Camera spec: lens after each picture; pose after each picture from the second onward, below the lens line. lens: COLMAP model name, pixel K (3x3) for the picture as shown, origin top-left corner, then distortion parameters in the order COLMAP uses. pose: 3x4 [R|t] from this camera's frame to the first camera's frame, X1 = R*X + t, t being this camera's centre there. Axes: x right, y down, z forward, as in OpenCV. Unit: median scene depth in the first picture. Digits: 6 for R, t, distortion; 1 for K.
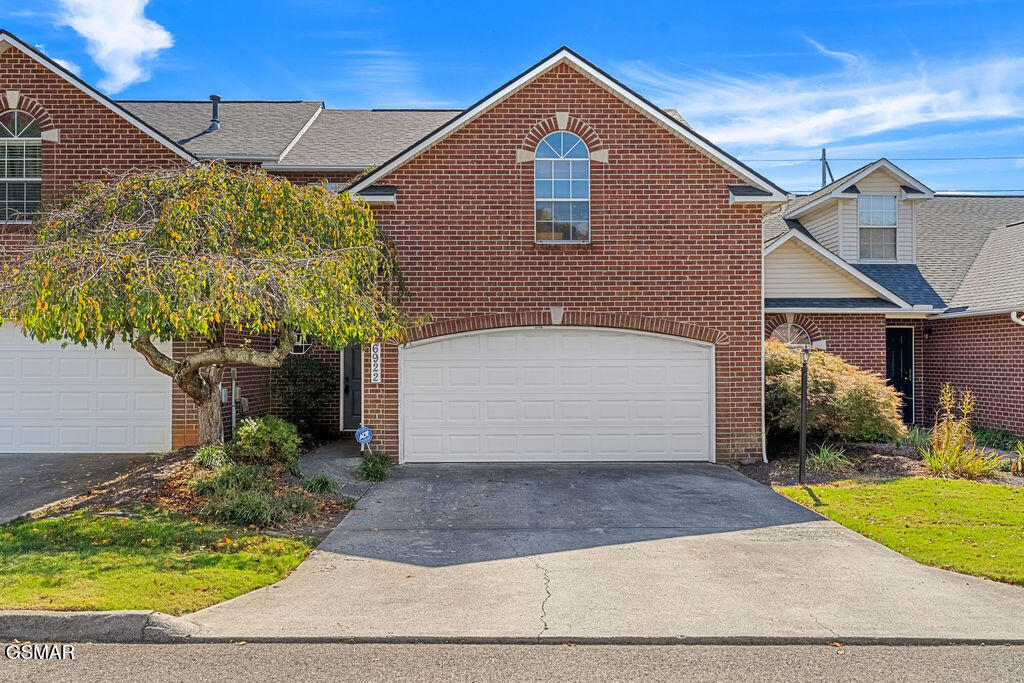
lens RADIAL K [[954.8, 0, 511.2], [0, 954.8, 343.4], [0, 0, 1]] dist [-0.003520, 0.000000]
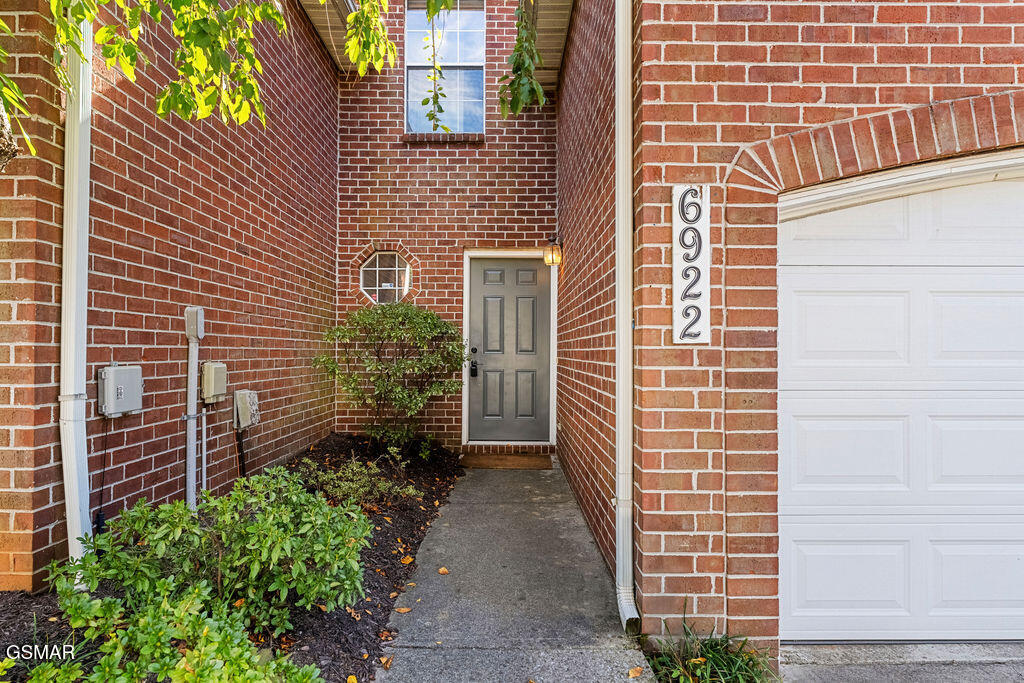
lens RADIAL K [[556.4, 0, 513.2], [0, 556.4, 344.3], [0, 0, 1]] dist [0.000708, 0.000018]
pose [[0.999970, 0.005612, -0.005404, -0.186841], [-0.005590, 0.999976, 0.004065, 0.040629], [0.005427, -0.004035, 0.999977, 0.855270]]
